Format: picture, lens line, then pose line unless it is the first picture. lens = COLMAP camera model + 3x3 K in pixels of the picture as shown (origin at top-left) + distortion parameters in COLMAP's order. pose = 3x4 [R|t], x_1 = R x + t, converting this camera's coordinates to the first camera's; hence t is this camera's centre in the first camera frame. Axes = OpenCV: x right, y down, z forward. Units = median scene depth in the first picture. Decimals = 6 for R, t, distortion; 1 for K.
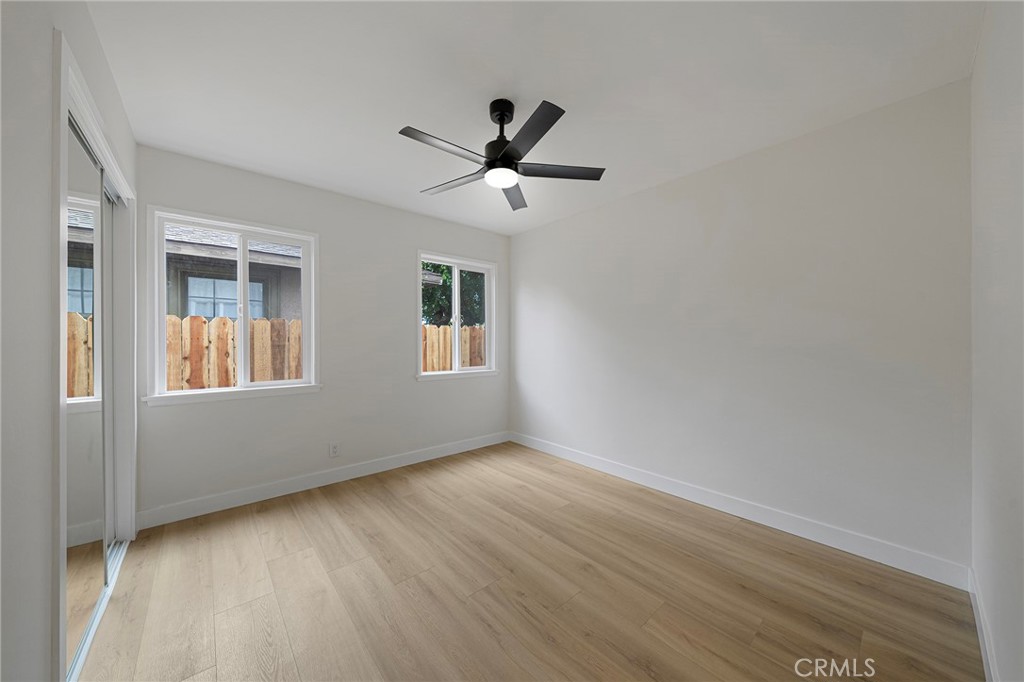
lens RADIAL K [[347.9, 0, 502.6], [0, 347.9, 340.7], [0, 0, 1]] dist [0.000378, 0.000042]
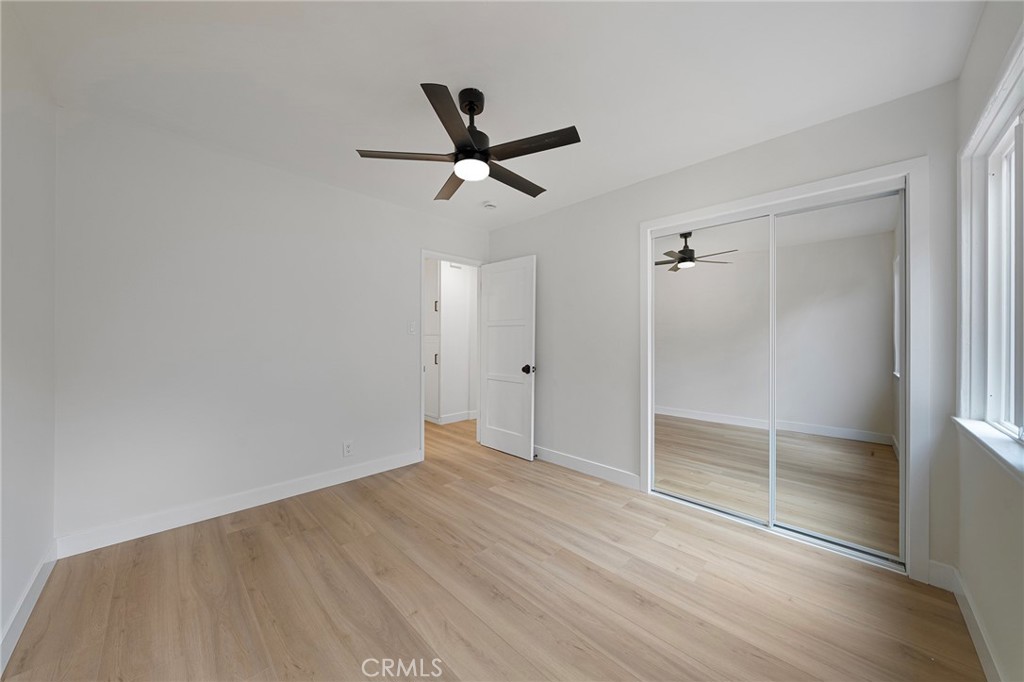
lens RADIAL K [[347.9, 0, 502.6], [0, 347.9, 340.7], [0, 0, 1]] dist [0.000378, 0.000042]
pose [[-0.996903, -0.001886, -0.078622, -0.014436], [-0.001934, 0.999998, 0.000536, 0.004536], [0.078621, 0.000686, -0.996904, 2.010186]]
